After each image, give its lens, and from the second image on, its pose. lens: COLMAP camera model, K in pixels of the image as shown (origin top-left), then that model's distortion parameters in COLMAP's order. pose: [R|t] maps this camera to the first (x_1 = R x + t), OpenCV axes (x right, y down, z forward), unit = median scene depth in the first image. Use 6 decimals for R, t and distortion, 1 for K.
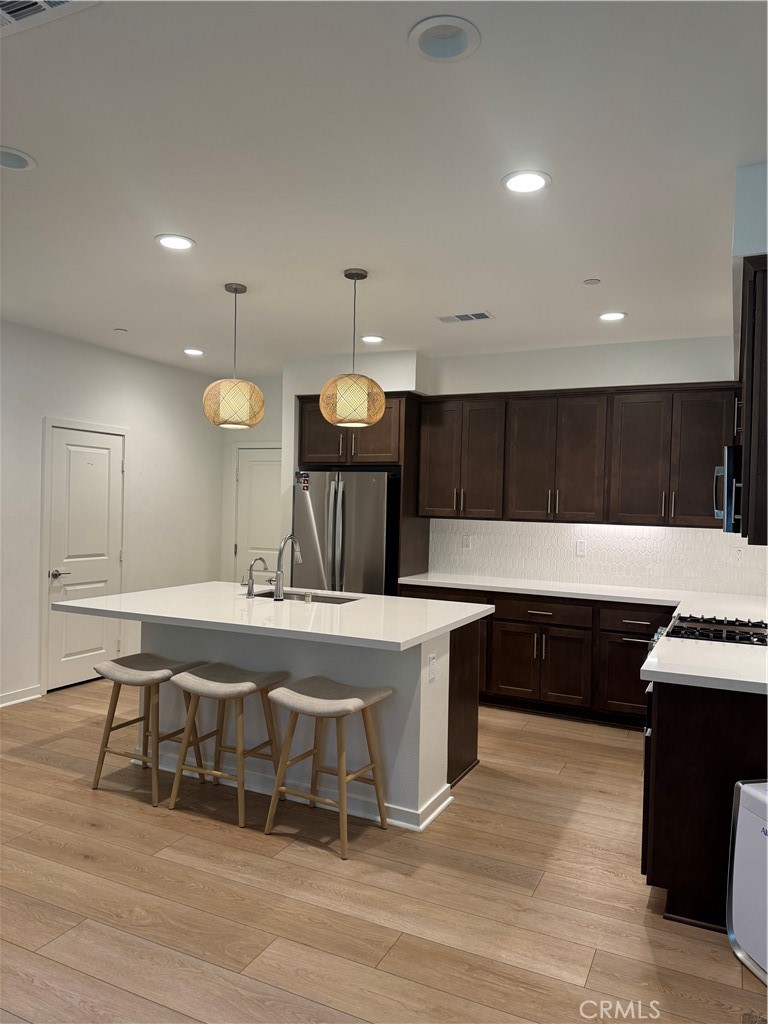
lens RADIAL K [[726.1, 0, 384.0], [0, 726.1, 512.0], [0, 0, 1]] dist [0.059111, -0.069612]
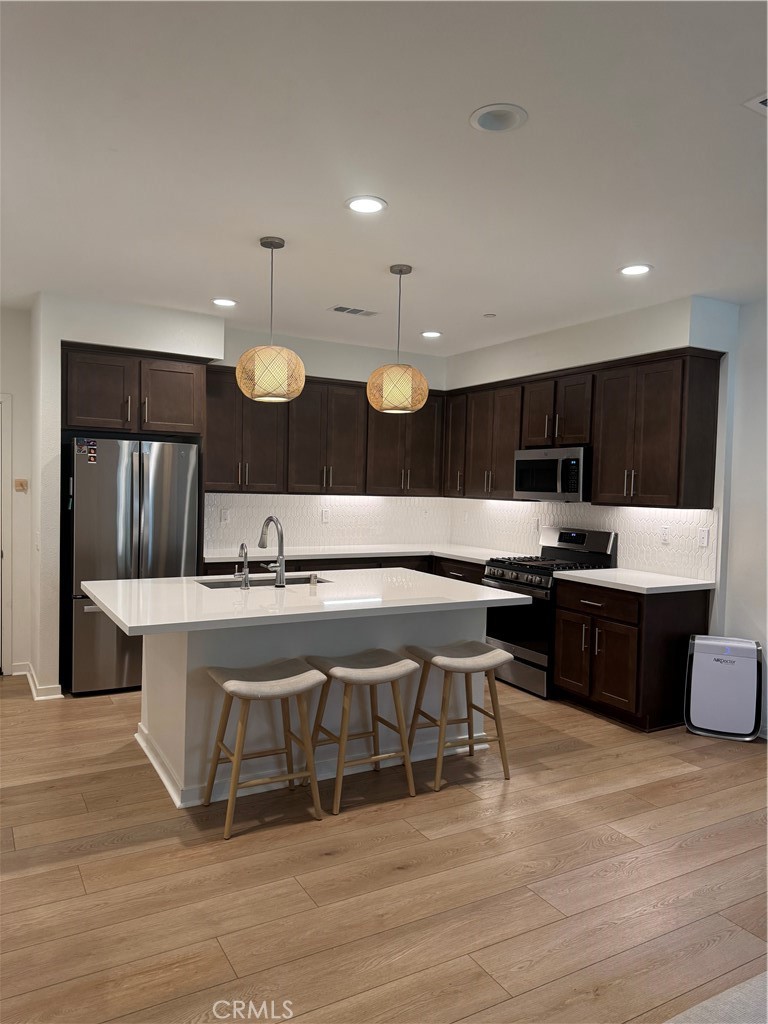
lens RADIAL K [[715.7, 0, 379.6], [0, 715.7, 518.4], [0, 0, 1]] dist [0.110486, -0.199982]
pose [[0.566071, -0.048945, 0.822902, -0.937537], [-0.005603, 0.997984, 0.063213, -0.029968], [-0.824337, -0.040393, 0.564656, 0.415624]]
